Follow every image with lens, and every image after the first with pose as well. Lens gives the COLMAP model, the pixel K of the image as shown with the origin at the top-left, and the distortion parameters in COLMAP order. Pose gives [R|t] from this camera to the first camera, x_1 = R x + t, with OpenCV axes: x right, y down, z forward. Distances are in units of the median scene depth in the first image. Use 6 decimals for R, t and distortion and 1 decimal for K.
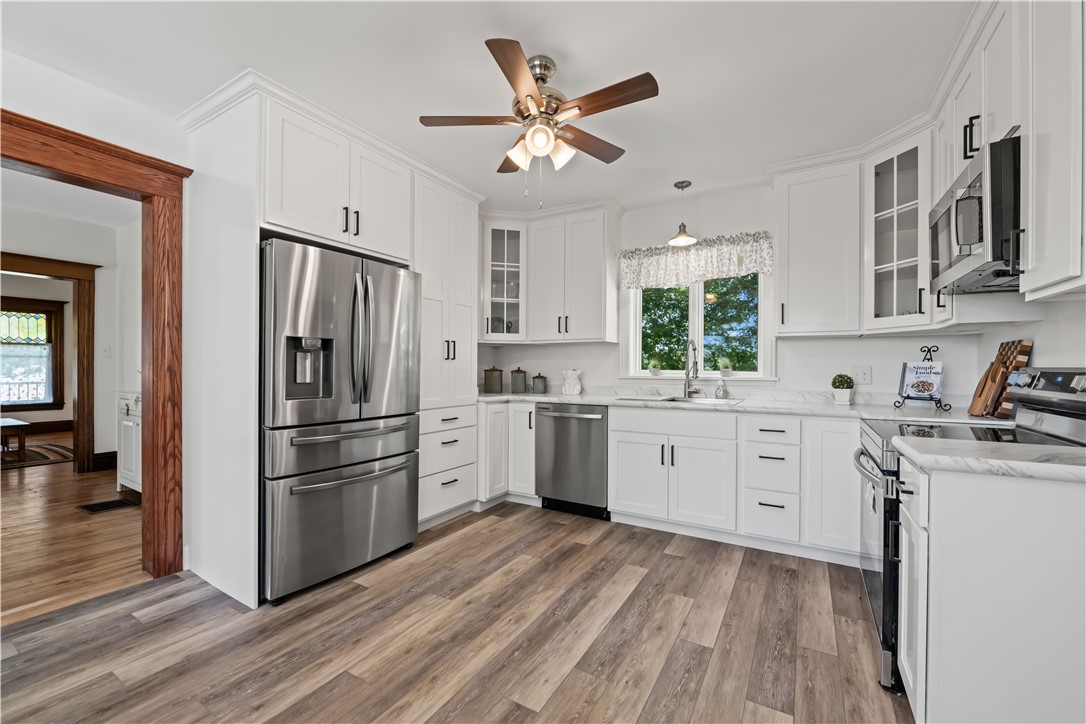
lens RADIAL K [[434.2, 0, 550.4], [0, 434.2, 366.4], [0, 0, 1]] dist [-0.010510, -0.000453]
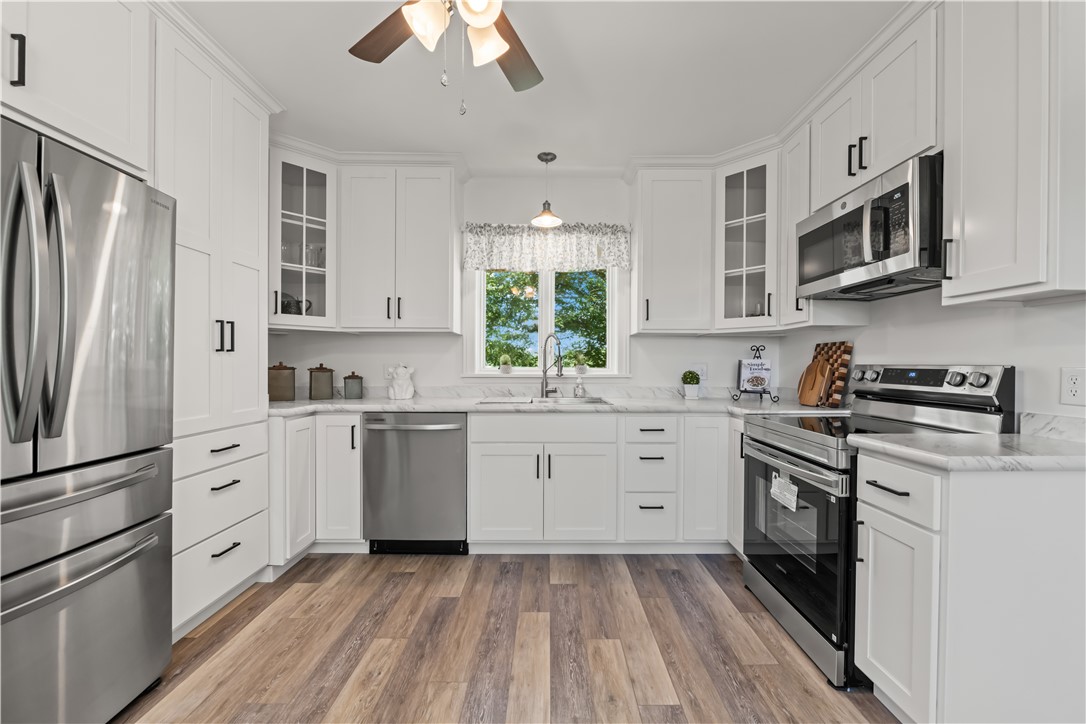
lens RADIAL K [[434.2, 0, 548.6], [0, 434.2, 367.4], [0, 0, 1]] dist [-0.010510, -0.000453]
pose [[0.861934, -0.003699, 0.507007, -0.193707], [-0.001933, 0.999942, 0.010581, -0.000589], [-0.507017, -0.010100, 0.861877, 0.318612]]
